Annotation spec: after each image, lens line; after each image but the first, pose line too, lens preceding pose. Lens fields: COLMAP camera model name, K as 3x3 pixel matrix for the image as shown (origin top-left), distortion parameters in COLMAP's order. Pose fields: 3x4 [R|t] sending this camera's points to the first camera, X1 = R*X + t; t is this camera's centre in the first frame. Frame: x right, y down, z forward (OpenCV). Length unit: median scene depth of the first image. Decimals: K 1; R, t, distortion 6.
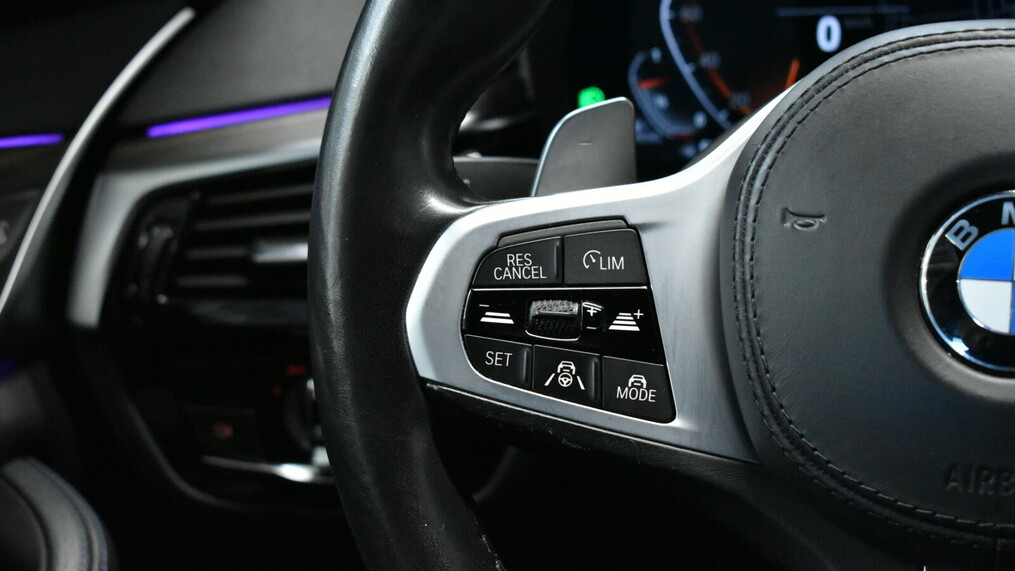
lens RADIAL K [[2037.5, 0, 509.2], [0, 2037.5, 289.8], [0, 0, 1]] dist [0.001096, 0.000000]
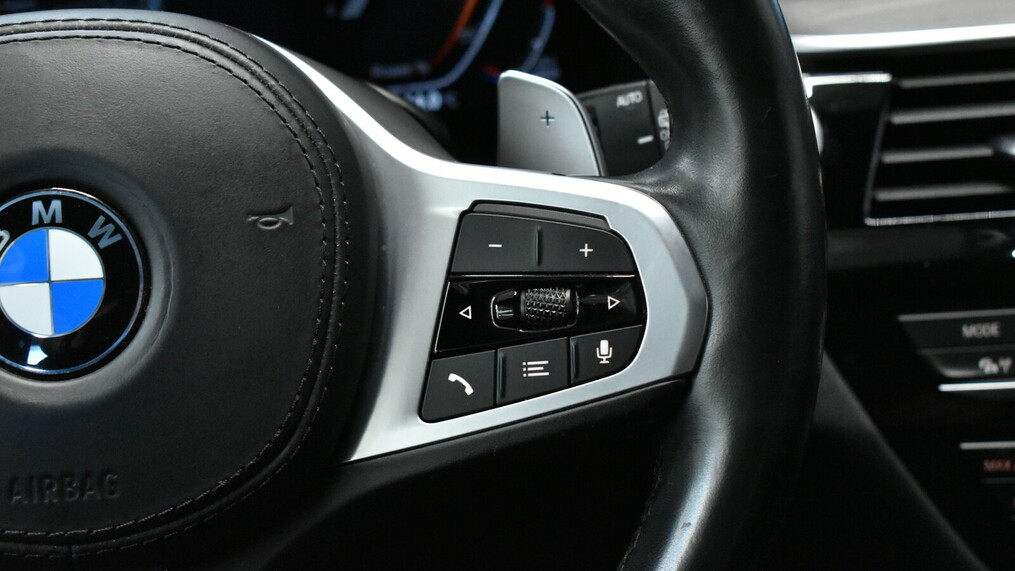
lens RADIAL K [[2037.5, 0, 516.4], [0, 2037.5, 288.8], [0, 0, 1]] dist [0.001096, 0.000000]
pose [[0.947117, -0.124843, 0.295606, 0.155907], [0.122276, 0.992122, 0.027231, -0.000078], [-0.296677, 0.010355, 0.954922, 0.006907]]
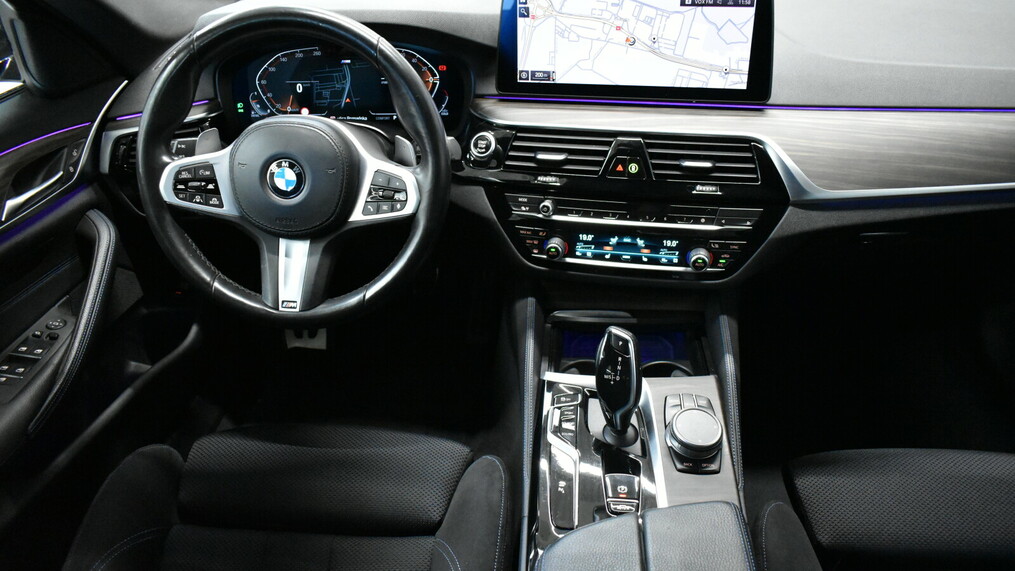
lens RADIAL K [[782.8, 0, 508.9], [0, 782.8, 286.8], [0, 0, 1]] dist [-0.013092, -0.001193]
pose [[0.987058, -0.062547, 0.147662, 0.435624], [0.020296, 0.962120, 0.271869, -0.224711], [-0.159073, -0.265354, 0.950938, -0.794580]]
